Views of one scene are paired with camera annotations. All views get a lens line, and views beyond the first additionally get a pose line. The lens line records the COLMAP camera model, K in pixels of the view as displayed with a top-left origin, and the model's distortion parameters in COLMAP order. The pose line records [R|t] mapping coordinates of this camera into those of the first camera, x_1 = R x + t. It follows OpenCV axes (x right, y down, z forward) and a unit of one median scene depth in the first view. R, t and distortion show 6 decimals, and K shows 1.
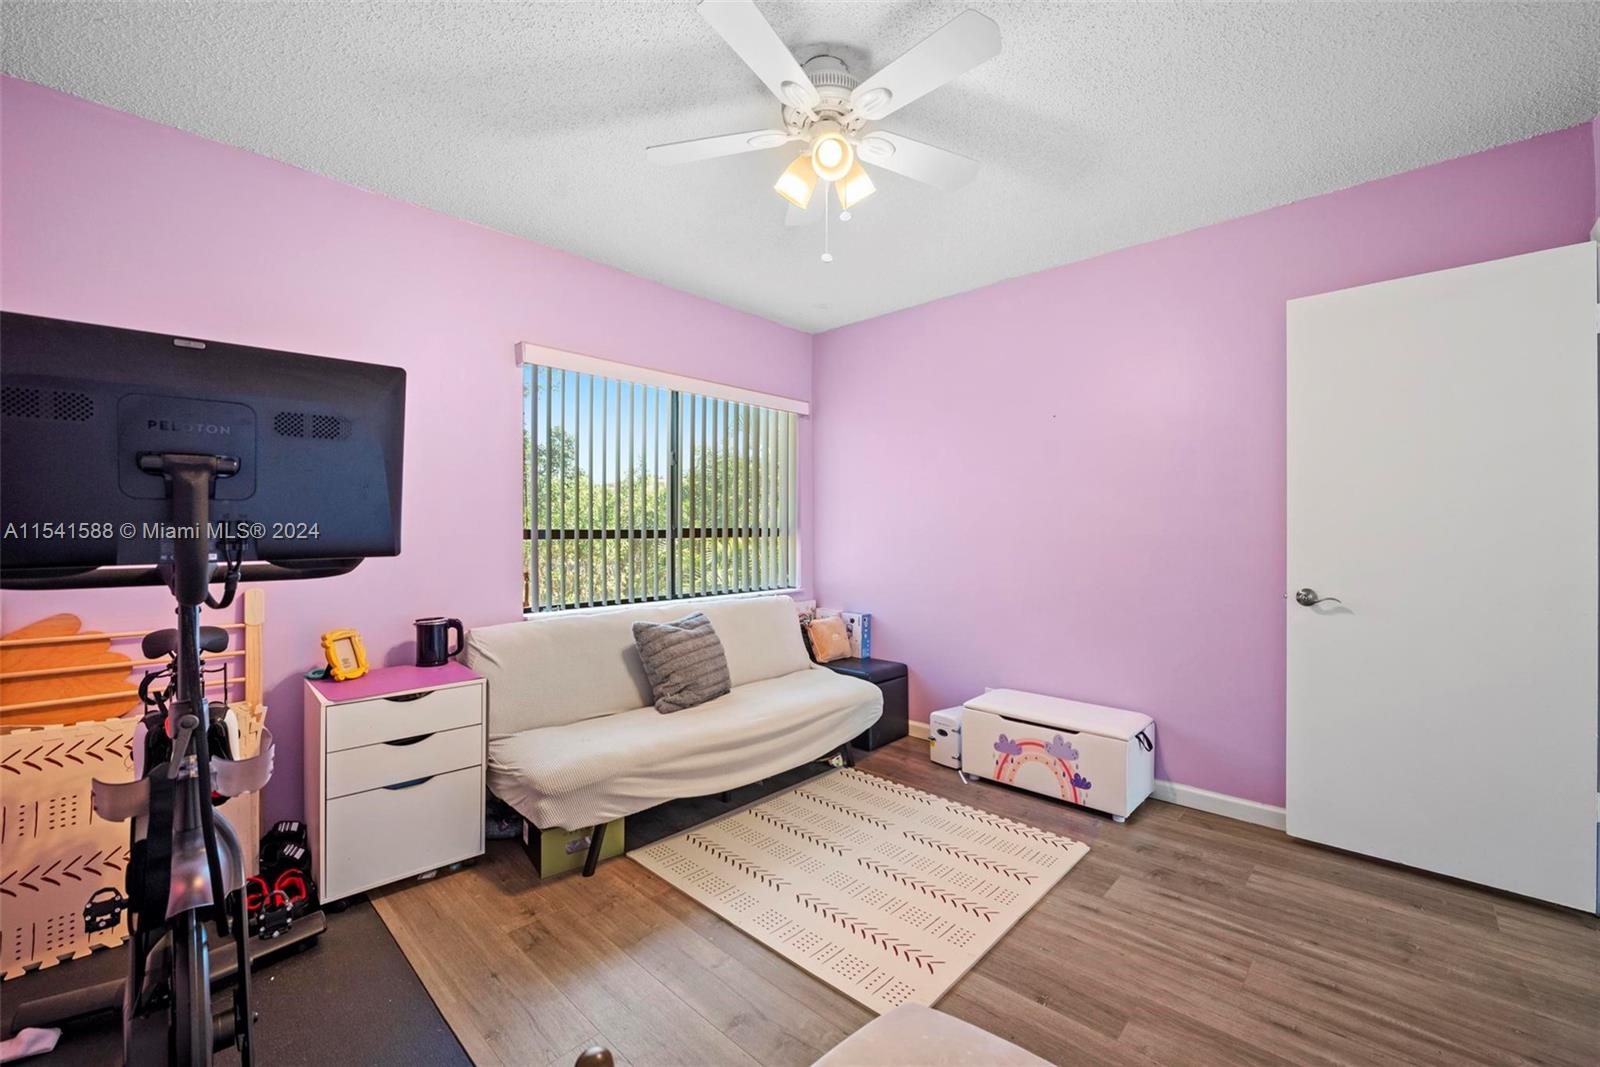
lens RADIAL K [[651.1, 0, 822.9], [0, 651.1, 532.7], [0, 0, 1]] dist [0.000116, -0.000103]
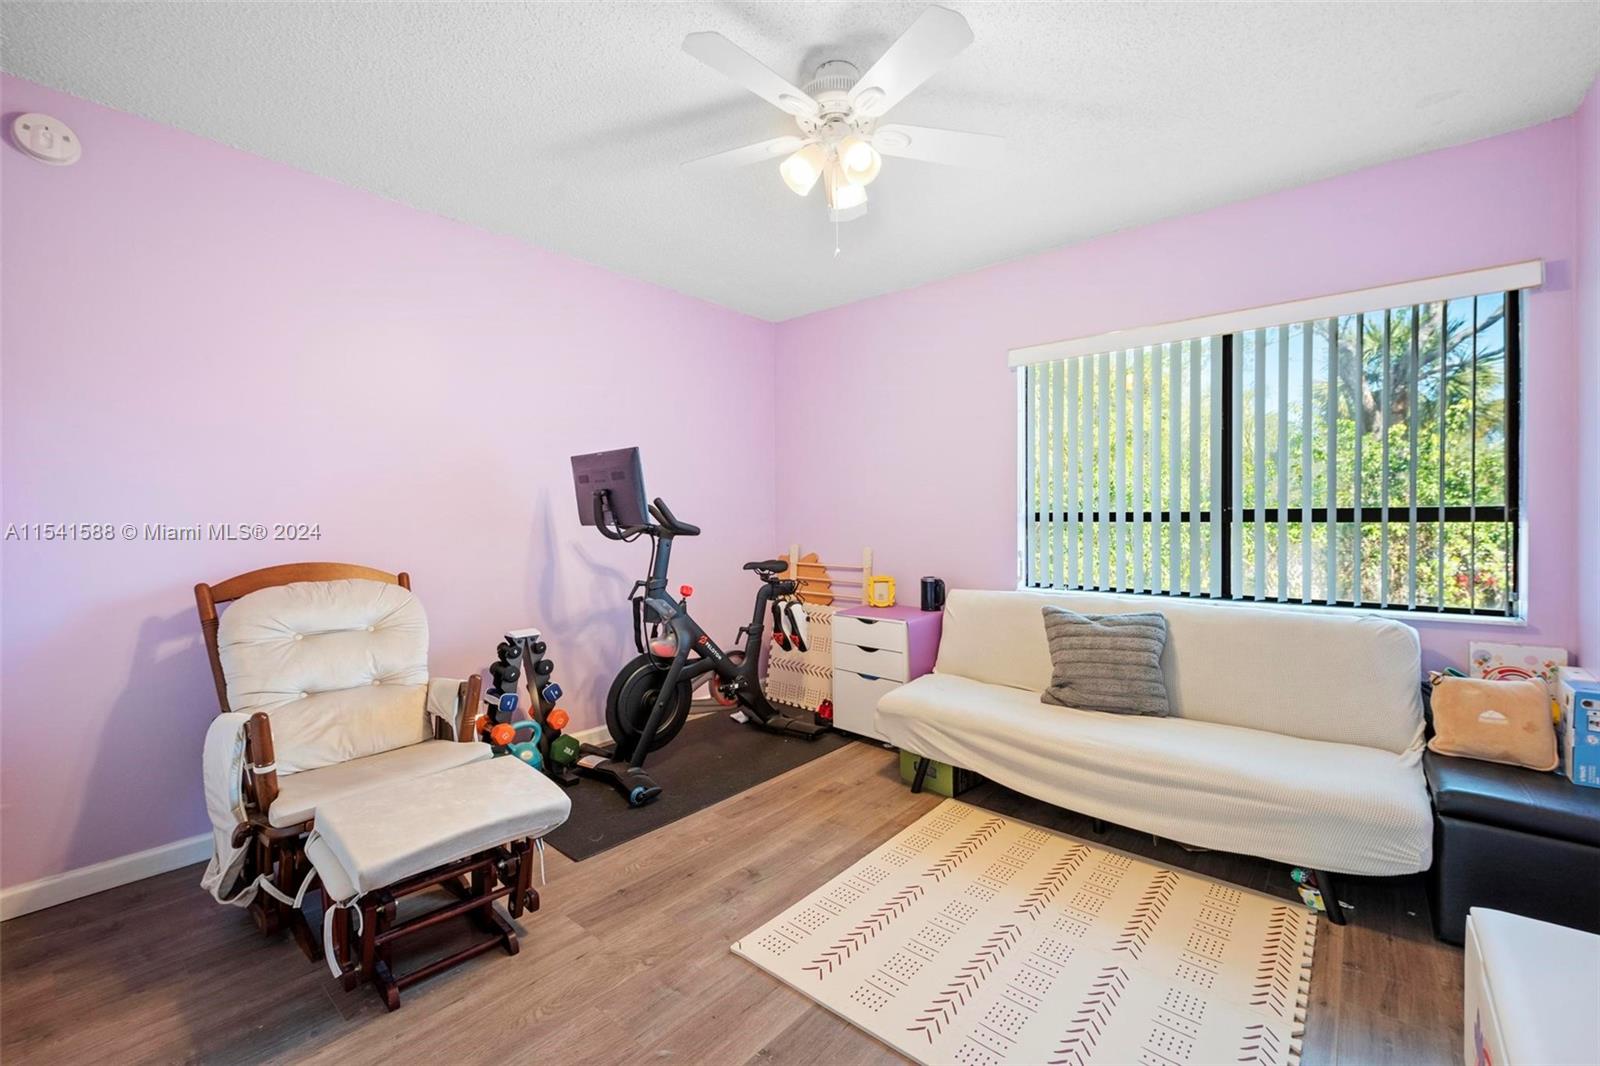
lens RADIAL K [[663.4, 0, 805.5], [0, 663.4, 518.5], [0, 0, 1]] dist [-0.002042, -0.000050]
pose [[0.035593, 0.003599, -0.999360, 0.833525], [0.001589, 0.999992, 0.003658, -0.000027], [0.999365, -0.001718, 0.035587, 0.699589]]
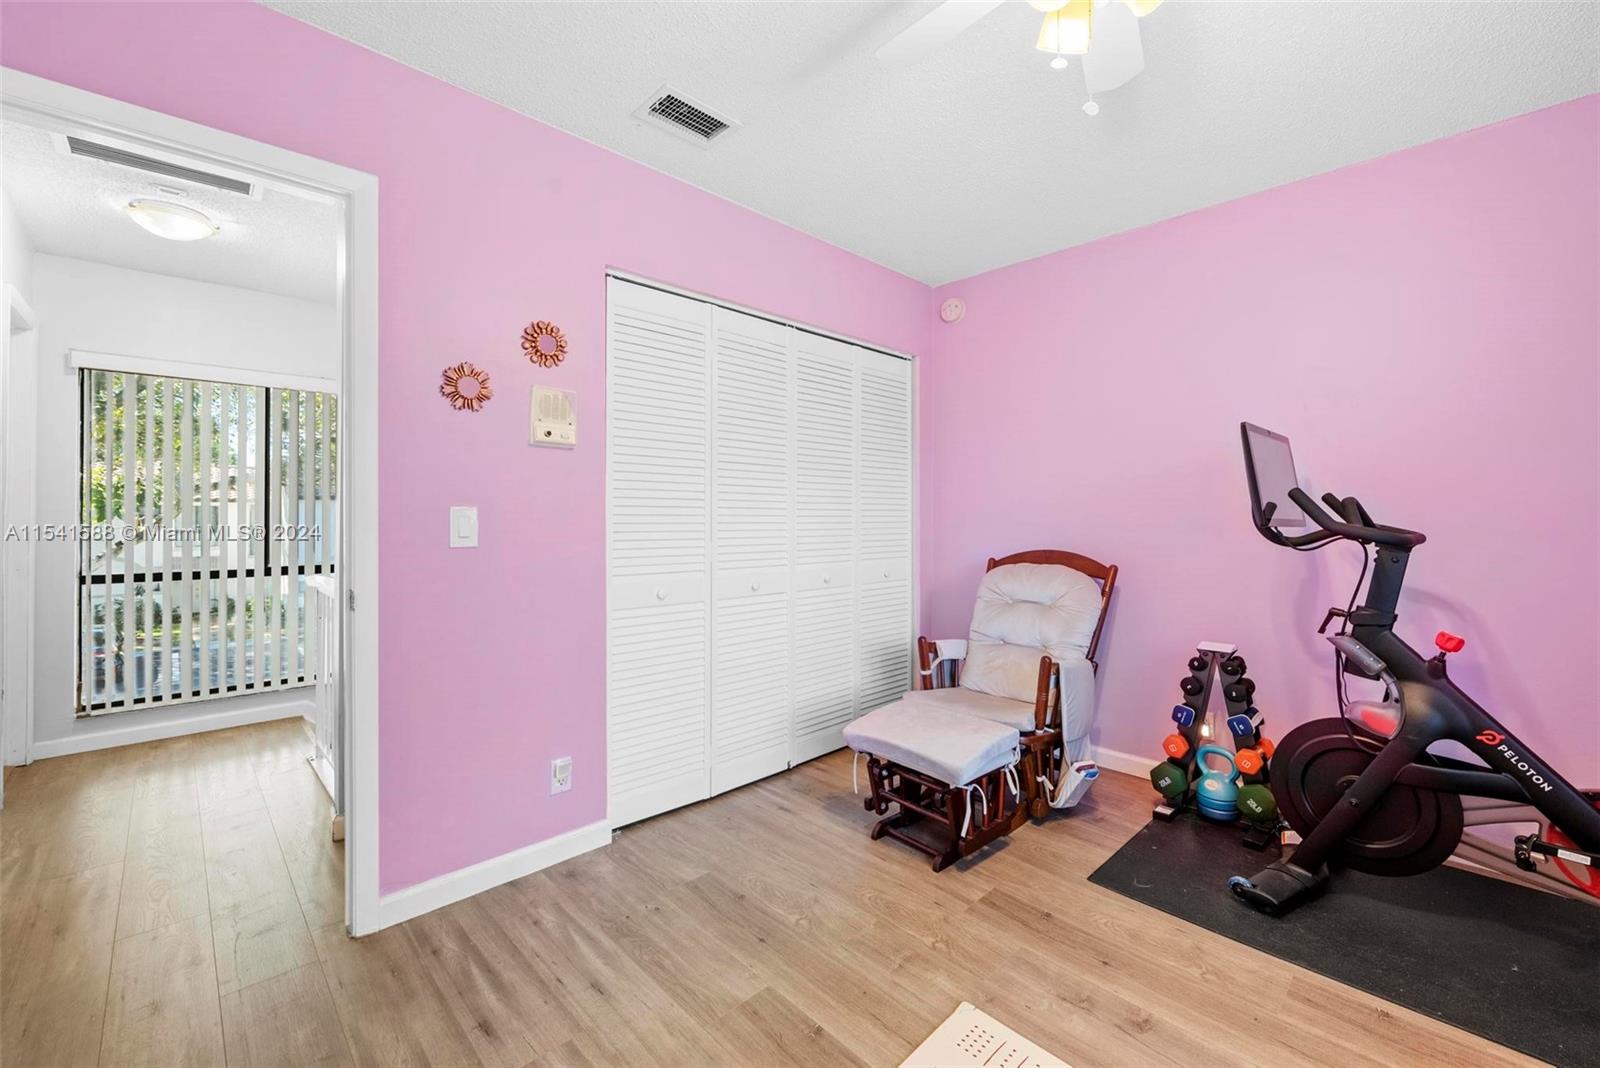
lens RADIAL K [[659.5, 0, 830.7], [0, 659.5, 517.0], [0, 0, 1]] dist [-0.001342, -0.000207]
pose [[-0.999264, -0.003626, 0.038199, 0.194886], [-0.003596, 0.999993, 0.000857, 0.004439], [-0.038202, 0.000719, -0.999270, 1.304874]]
